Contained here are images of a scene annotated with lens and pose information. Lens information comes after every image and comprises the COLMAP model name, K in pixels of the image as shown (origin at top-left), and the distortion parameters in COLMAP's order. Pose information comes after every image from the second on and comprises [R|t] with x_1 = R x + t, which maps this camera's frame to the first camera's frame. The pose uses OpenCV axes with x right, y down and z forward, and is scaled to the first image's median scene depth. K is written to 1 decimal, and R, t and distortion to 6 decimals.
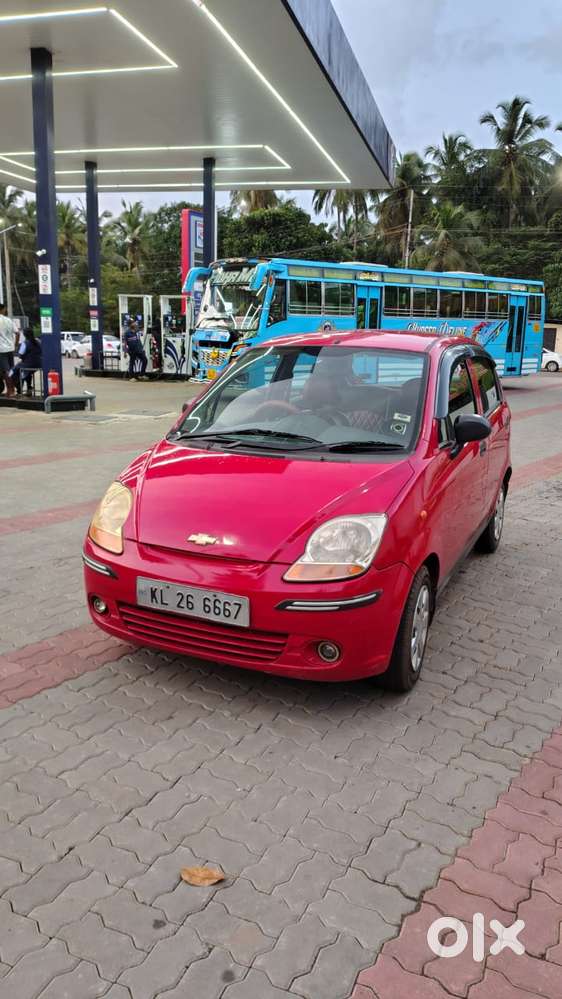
lens RADIAL K [[759.5, 0, 281.0], [0, 759.5, 499.5], [0, 0, 1]] dist [0.006930, -0.046310]
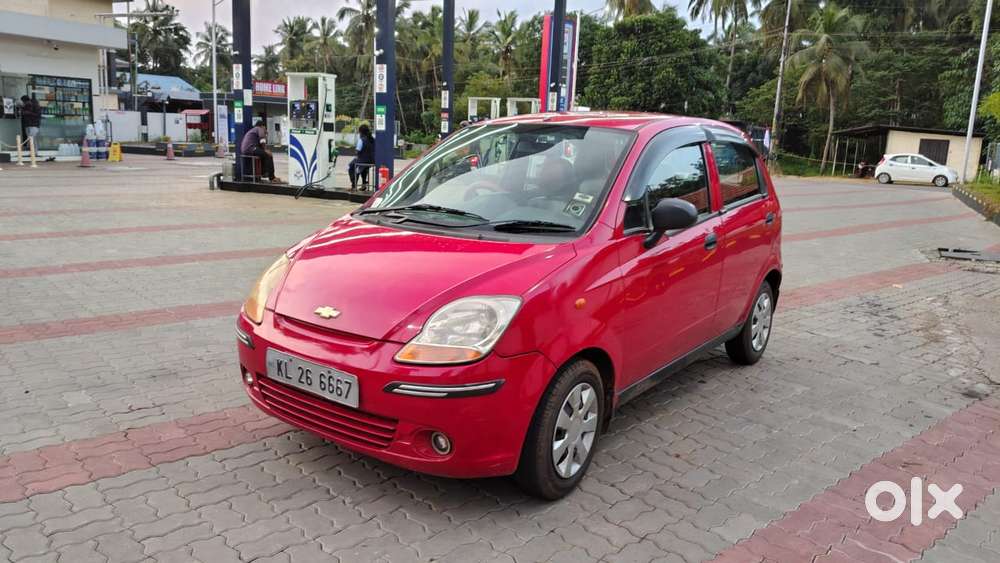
lens RADIAL K [[758.0, 0, 491.6], [0, 758.0, 286.9], [0, 0, 1]] dist [0.007577, -0.046467]
pose [[0.977179, 0.055266, -0.205100, 0.183133], [-0.060630, 0.997961, -0.019960, 0.017214], [0.203579, 0.031940, 0.978537, 0.072868]]
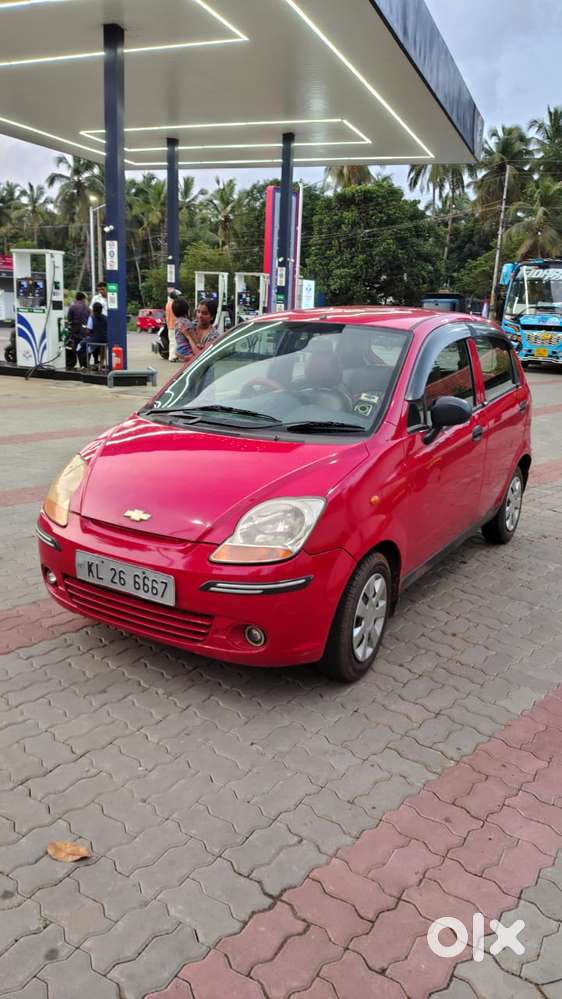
lens RADIAL K [[759.5, 0, 281.0], [0, 759.5, 499.5], [0, 0, 1]] dist [0.006930, -0.046310]
pose [[0.992578, 0.041344, -0.114370, 0.123204], [-0.038383, 0.998871, 0.027978, -0.001974], [0.115398, -0.023380, 0.993044, 0.024808]]
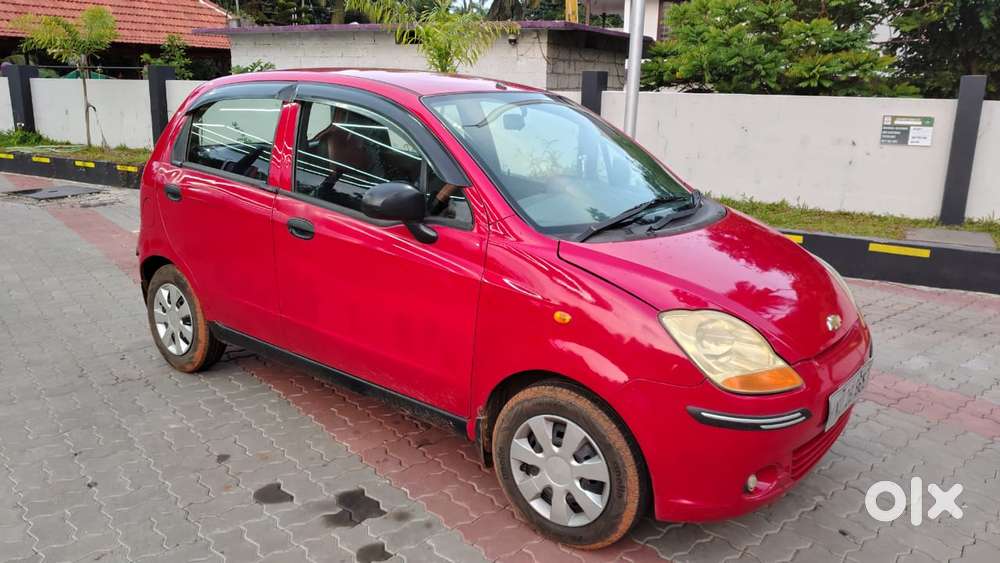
lens RADIAL K [[758.0, 0, 491.6], [0, 758.0, 286.9], [0, 0, 1]] dist [0.007577, -0.046467]
pose [[0.244178, -0.264381, 0.932995, -0.629838], [0.198844, 0.955325, 0.218668, -0.160159], [-0.949125, 0.132127, 0.285840, 0.708200]]
